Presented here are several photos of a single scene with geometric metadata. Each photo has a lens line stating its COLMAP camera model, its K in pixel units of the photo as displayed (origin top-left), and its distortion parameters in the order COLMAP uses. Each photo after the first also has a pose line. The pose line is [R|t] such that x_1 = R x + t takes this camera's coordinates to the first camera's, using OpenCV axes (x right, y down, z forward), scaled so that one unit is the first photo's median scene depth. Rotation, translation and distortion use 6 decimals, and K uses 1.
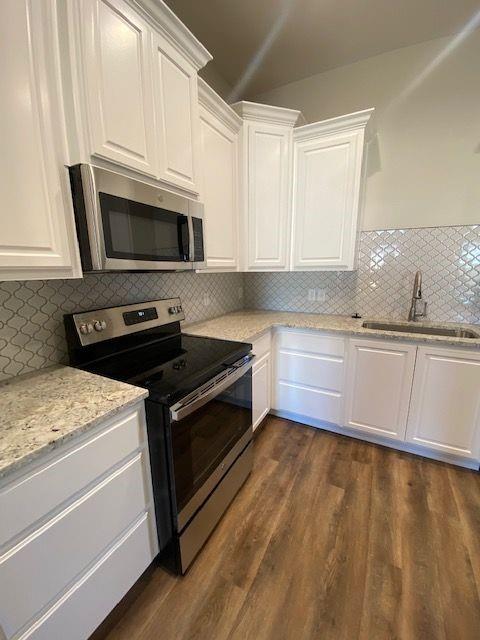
lens RADIAL K [[265.5, 0, 238.6], [0, 265.5, 321.0], [0, 0, 1]] dist [0.000083, -0.006671]
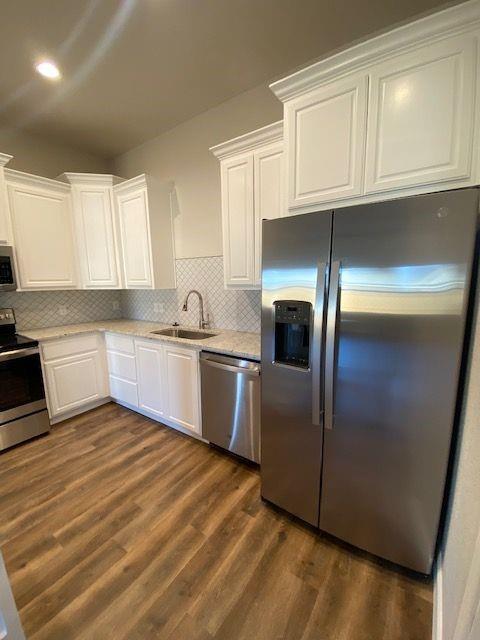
lens RADIAL K [[265.5, 0, 241.7], [0, 265.5, 321.0], [0, 0, 1]] dist [0.000083, -0.006671]
pose [[0.994473, 0.014416, -0.103999, 0.996169], [-0.019859, 0.998475, -0.051502, 0.026687], [0.103098, 0.053283, 0.993243, -0.252056]]
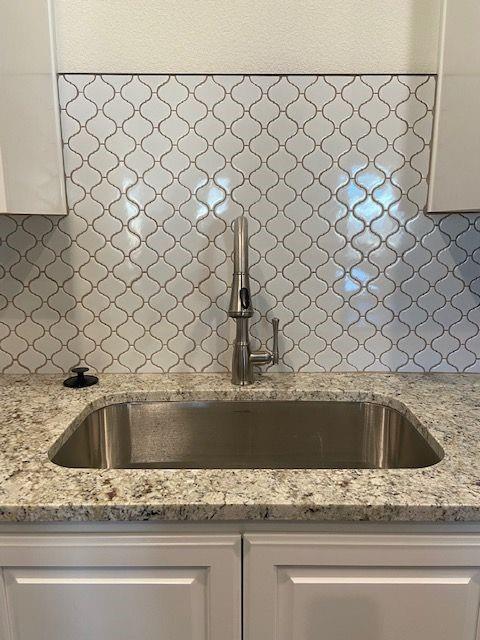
lens RADIAL K [[490.7, 0, 240.4], [0, 490.7, 321.7], [0, 0, 1]] dist [0.063155, 0.000100]
pose [[0.882868, -0.085183, 0.461831, 0.401470], [0.089073, 0.995935, 0.013420, -0.079177], [-0.461096, 0.029289, 0.886867, 0.503513]]
